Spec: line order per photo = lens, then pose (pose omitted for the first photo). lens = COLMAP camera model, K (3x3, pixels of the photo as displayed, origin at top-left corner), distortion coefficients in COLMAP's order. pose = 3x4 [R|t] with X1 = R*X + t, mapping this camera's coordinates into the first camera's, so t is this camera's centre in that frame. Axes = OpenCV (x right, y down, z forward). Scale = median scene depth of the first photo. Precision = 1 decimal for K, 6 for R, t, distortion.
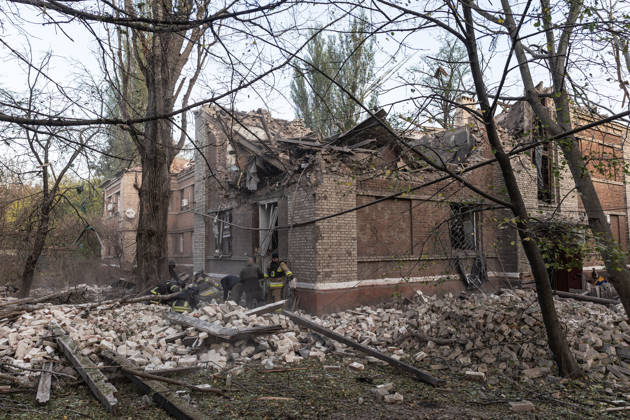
lens RADIAL K [[447.9, 0, 315.0], [0, 447.9, 210.0], [0, 0, 1]] dist [0.003430, -0.001512]
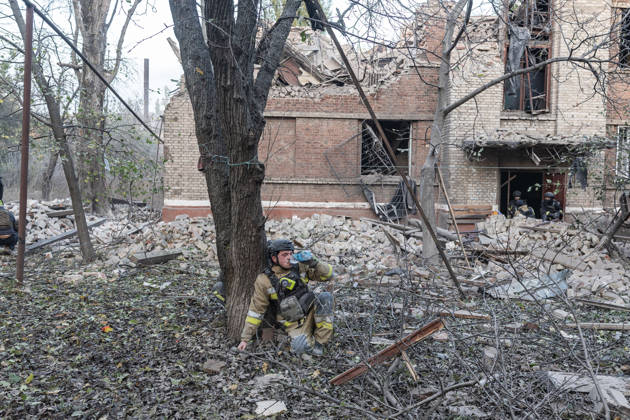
lens RADIAL K [[602.8, 0, 315.0], [0, 602.8, 210.0], [0, 0, 1]] dist [0.006325, -0.004710]
pose [[0.854885, 0.046590, -0.516722, 0.970324], [0.017606, 0.992781, 0.118641, 0.020054], [0.518519, -0.110522, 0.847893, -0.050360]]
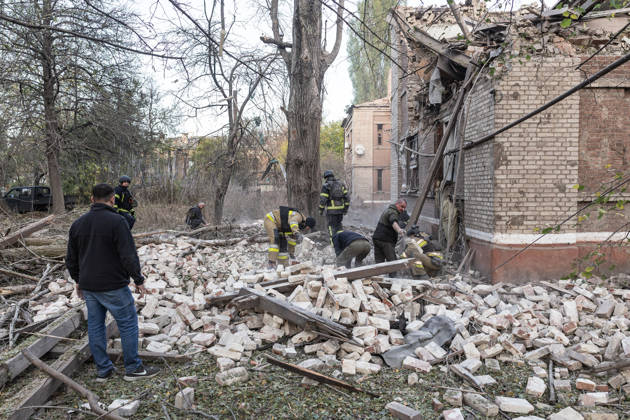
lens RADIAL K [[432.6, 0, 315.0], [0, 432.6, 210.0], [0, 0, 1]] dist [-0.003677, -0.004338]
pose [[0.833865, 0.034372, -0.550897, 0.115833], [0.043166, 0.990942, 0.127167, 0.036834], [0.550277, -0.129820, 0.824828, 0.318678]]
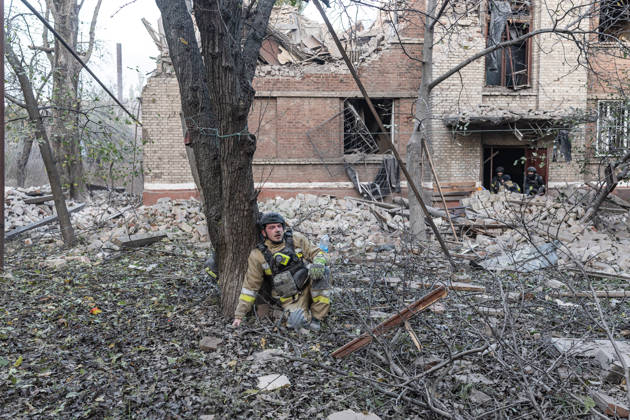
lens RADIAL K [[604.6, 0, 315.0], [0, 604.6, 210.0], [0, 0, 1]] dist [0.005744, 0.000726]
pose [[0.872446, 0.040056, -0.487067, 0.959752], [0.036593, 0.988483, 0.146838, 0.027104], [0.487339, -0.145932, 0.860932, -0.048011]]
